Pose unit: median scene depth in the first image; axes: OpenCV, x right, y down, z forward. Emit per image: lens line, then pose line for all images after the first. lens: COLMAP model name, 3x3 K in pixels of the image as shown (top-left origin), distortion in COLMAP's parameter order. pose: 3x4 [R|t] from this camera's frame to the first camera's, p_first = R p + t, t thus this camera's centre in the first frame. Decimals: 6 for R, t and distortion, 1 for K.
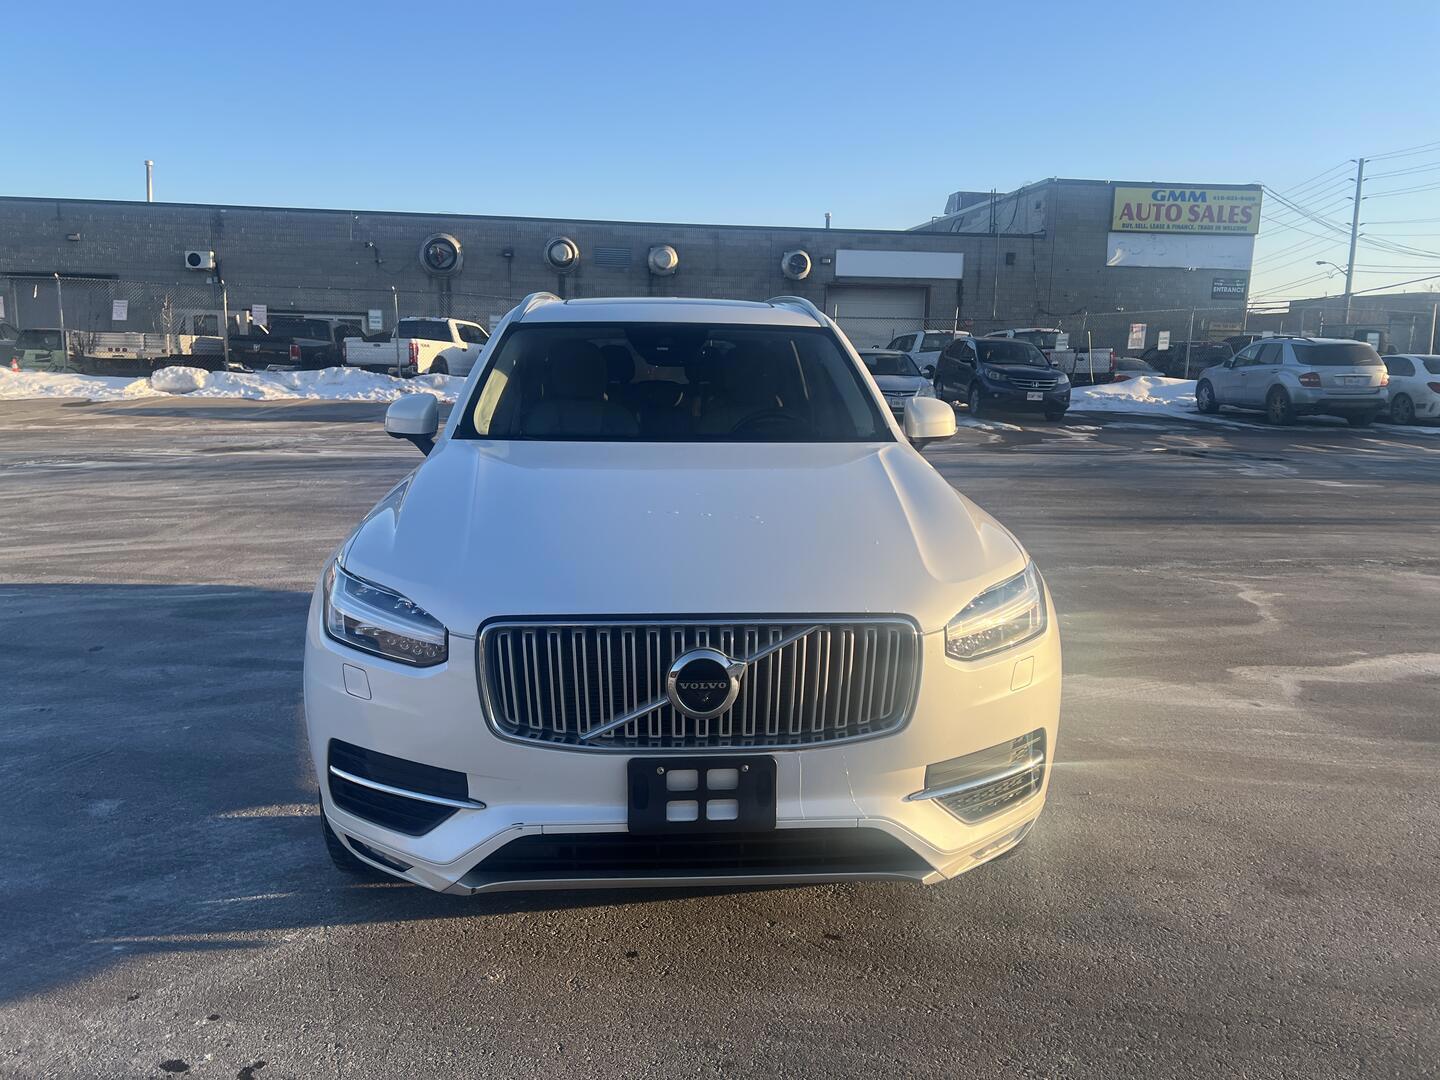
lens RADIAL K [[1154.8, 0, 720.0], [0, 1154.8, 540.0], [0, 0, 1]] dist [0.041243, -0.003184]
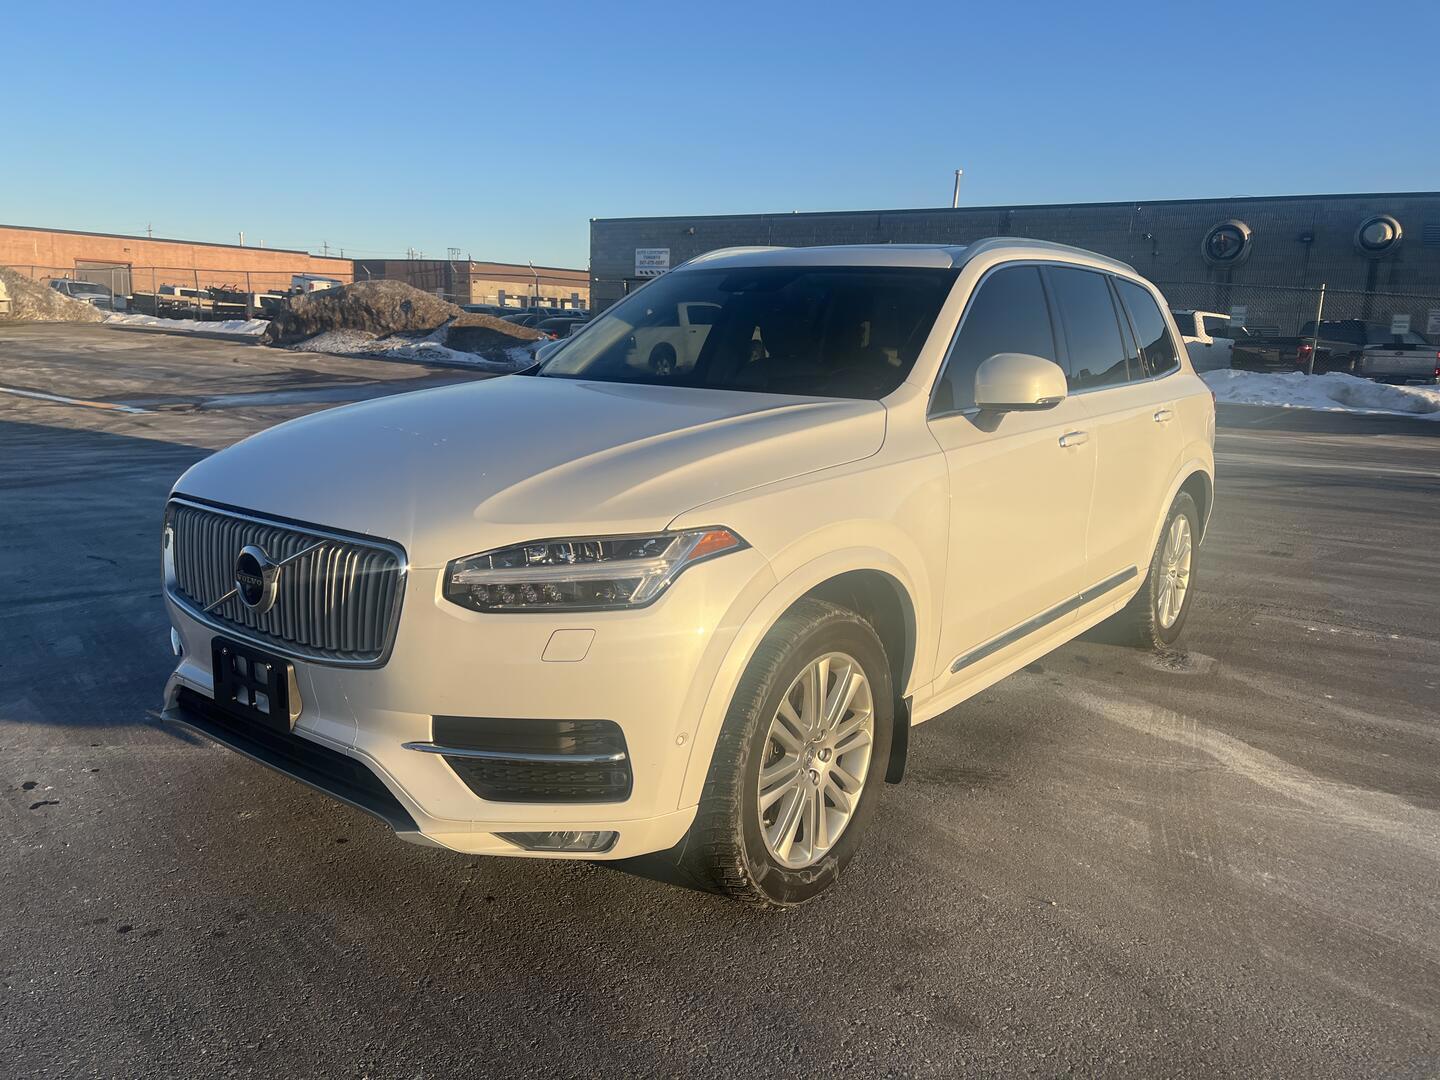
lens RADIAL K [[1154.8, 0, 720.0], [0, 1154.8, 540.0], [0, 0, 1]] dist [0.041243, -0.003184]
pose [[0.721616, 0.134926, -0.679018, 0.146546], [-0.138774, 0.989108, 0.049063, -0.003199], [0.678242, 0.058826, 0.732480, 0.073298]]
